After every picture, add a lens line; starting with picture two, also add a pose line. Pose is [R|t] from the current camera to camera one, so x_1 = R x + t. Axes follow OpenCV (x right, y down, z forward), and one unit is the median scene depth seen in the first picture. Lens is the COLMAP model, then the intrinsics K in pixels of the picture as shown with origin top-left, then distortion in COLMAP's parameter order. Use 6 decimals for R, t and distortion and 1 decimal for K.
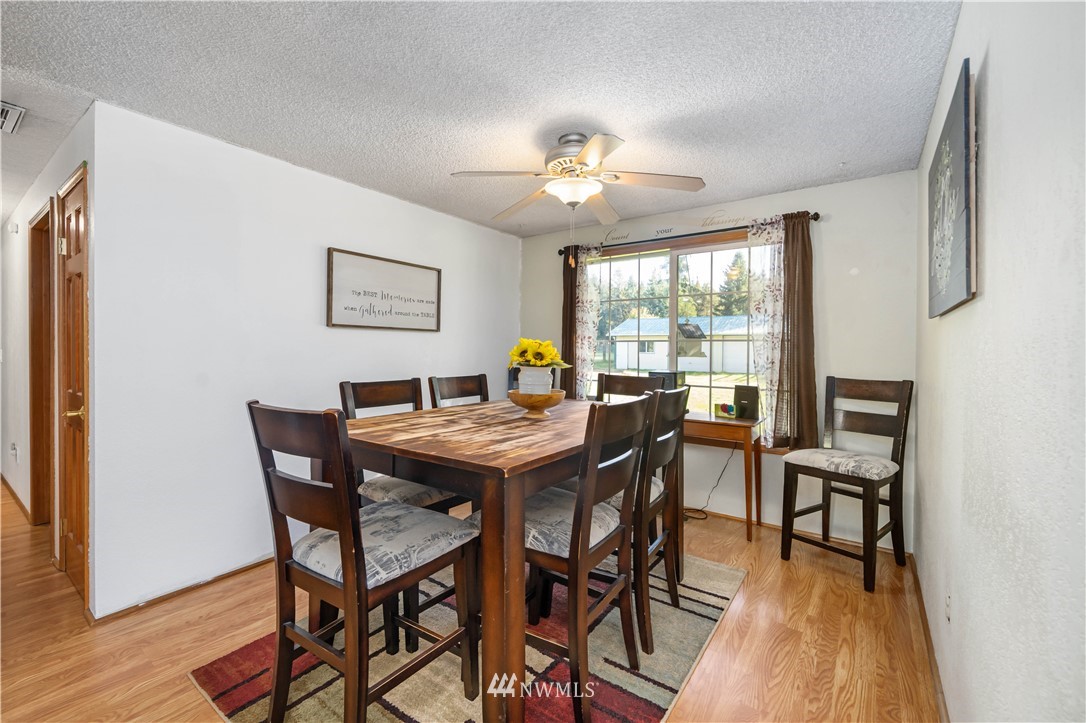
lens RADIAL K [[456.6, 0, 544.8], [0, 456.6, 352.4], [0, 0, 1]] dist [-0.004752, -0.000350]
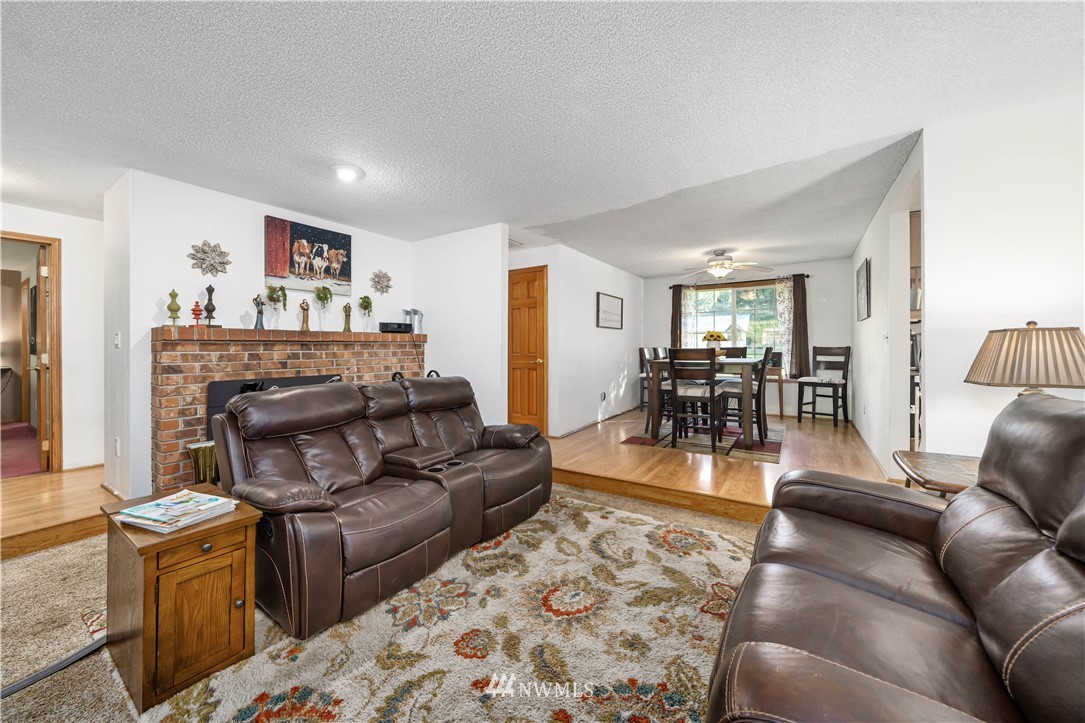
lens RADIAL K [[410.3, 0, 539.9], [0, 410.3, 350.7], [0, 0, 1]] dist [-0.002738, -0.000147]
pose [[0.999008, -0.013677, 0.042380, -0.904004], [0.013707, 0.999906, -0.000419, 0.060611], [-0.042370, 0.001000, 0.999101, -1.071088]]
